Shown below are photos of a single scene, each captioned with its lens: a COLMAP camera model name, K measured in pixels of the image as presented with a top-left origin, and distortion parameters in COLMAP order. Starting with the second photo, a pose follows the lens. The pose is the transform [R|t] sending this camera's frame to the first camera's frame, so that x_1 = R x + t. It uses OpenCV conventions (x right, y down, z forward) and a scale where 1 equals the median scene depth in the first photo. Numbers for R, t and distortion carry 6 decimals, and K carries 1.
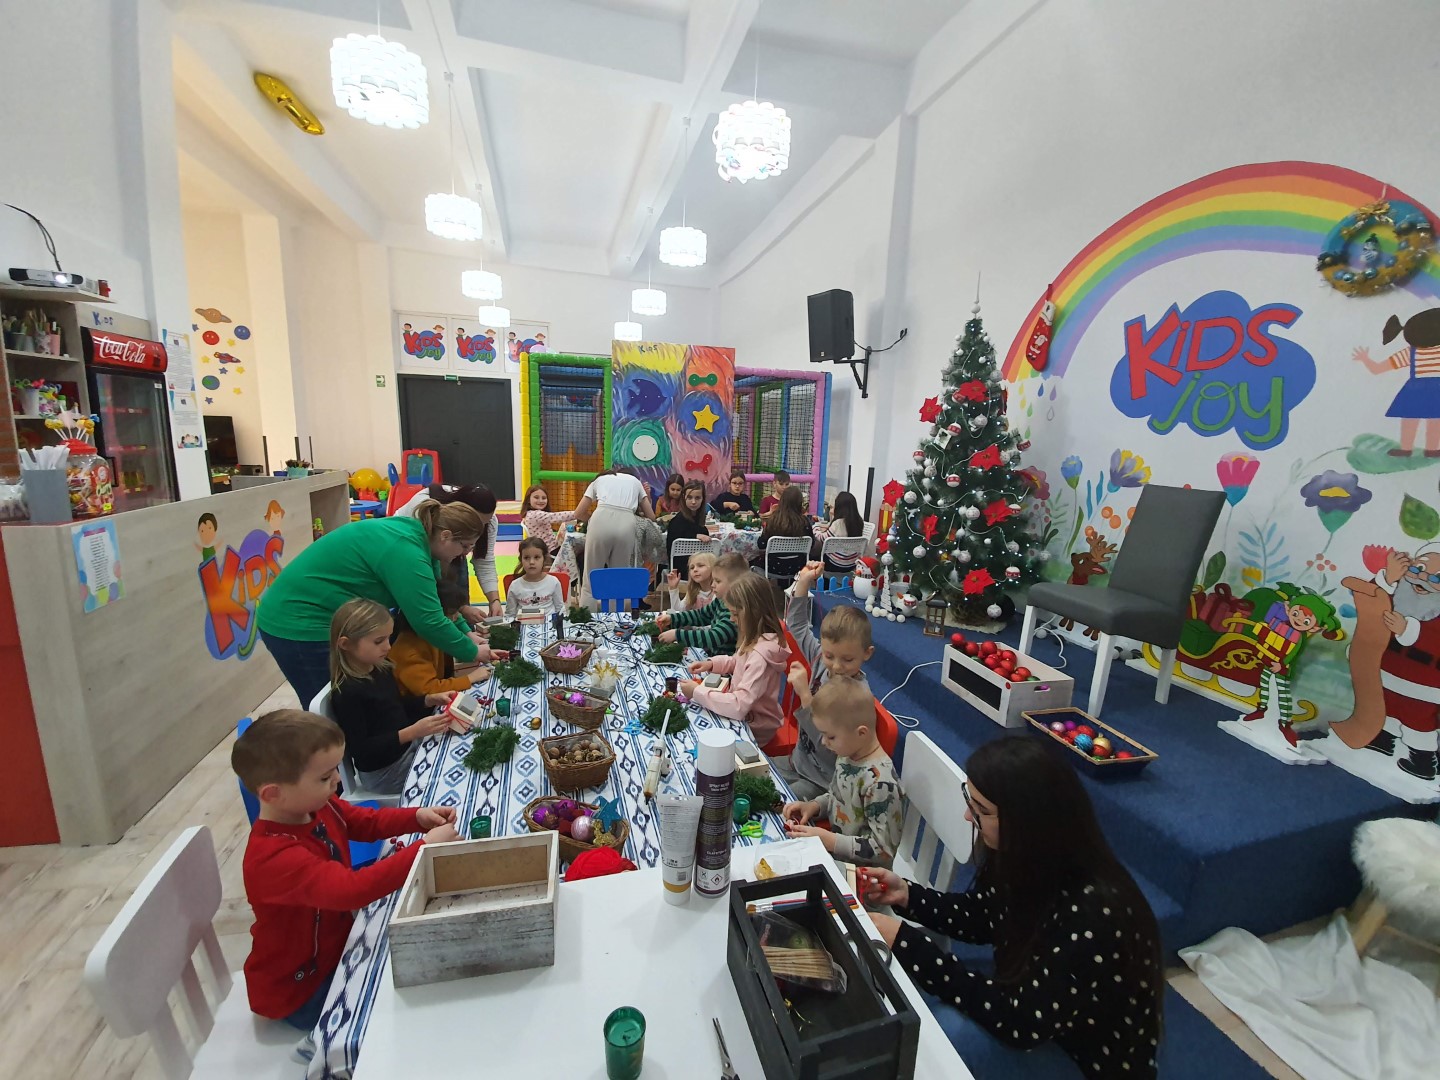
lens RADIAL K [[587.4, 0, 714.3], [0, 587.4, 539.7], [0, 0, 1]] dist [-0.004473, -0.004008]
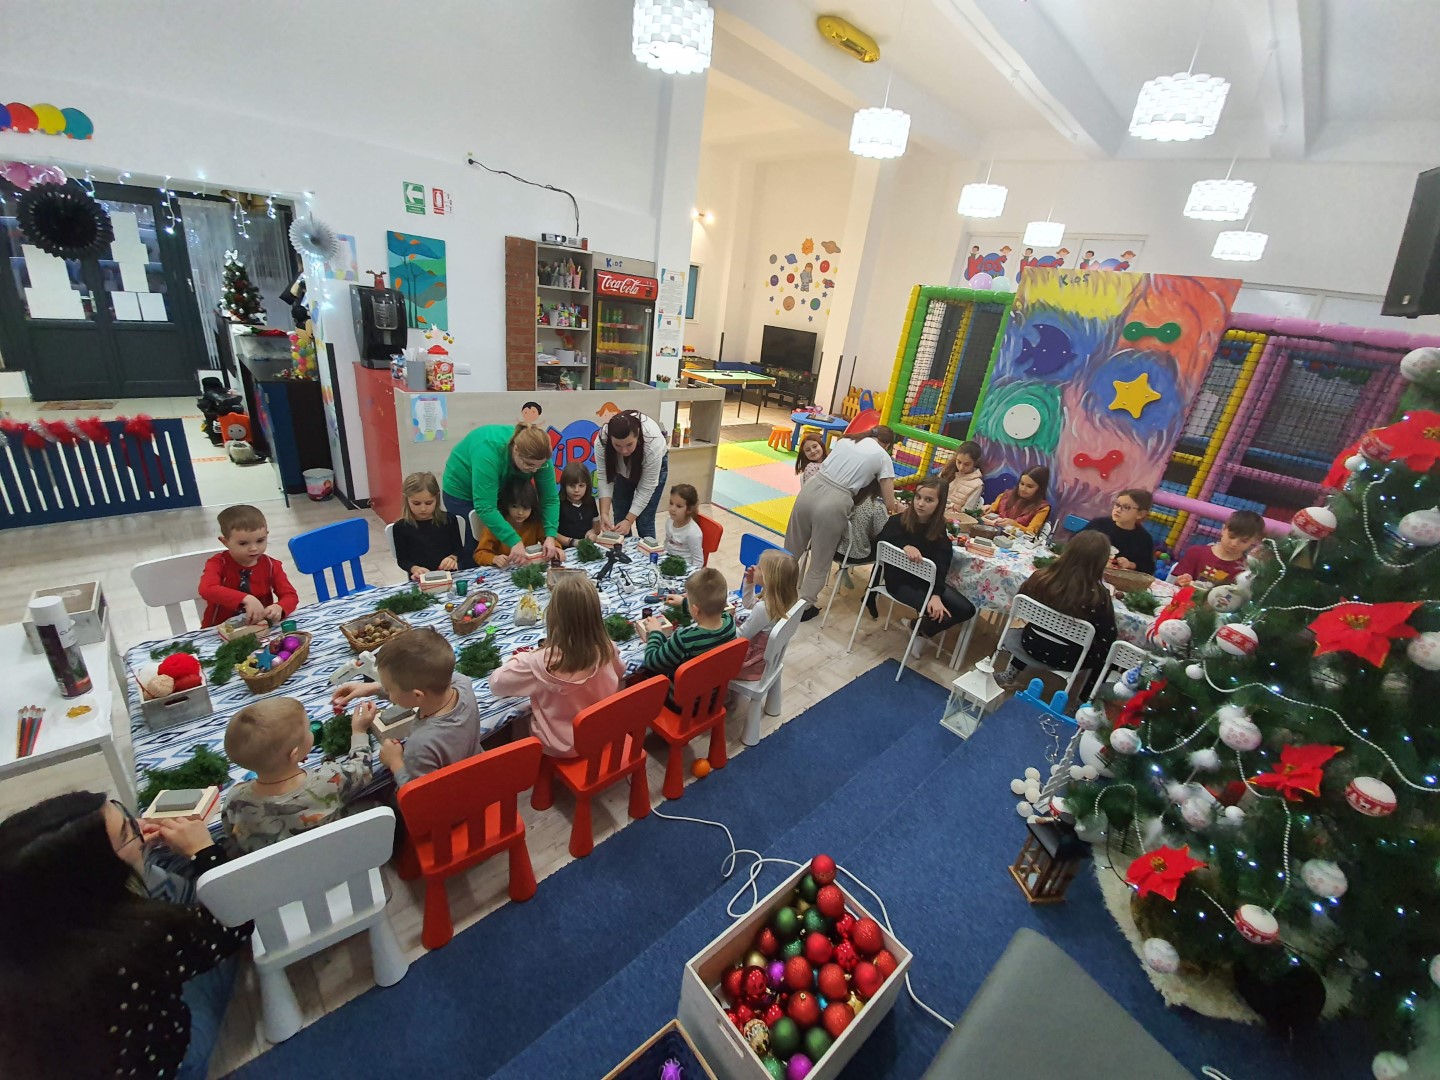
lens RADIAL K [[587.4, 0, 713.8], [0, 587.4, 544.1], [0, 0, 1]] dist [-0.004473, -0.004008]
pose [[0.459542, 0.362416, -0.810849, 0.797379], [-0.254919, 0.928366, 0.270468, -0.257795], [0.850786, 0.082409, 0.519010, 0.694362]]
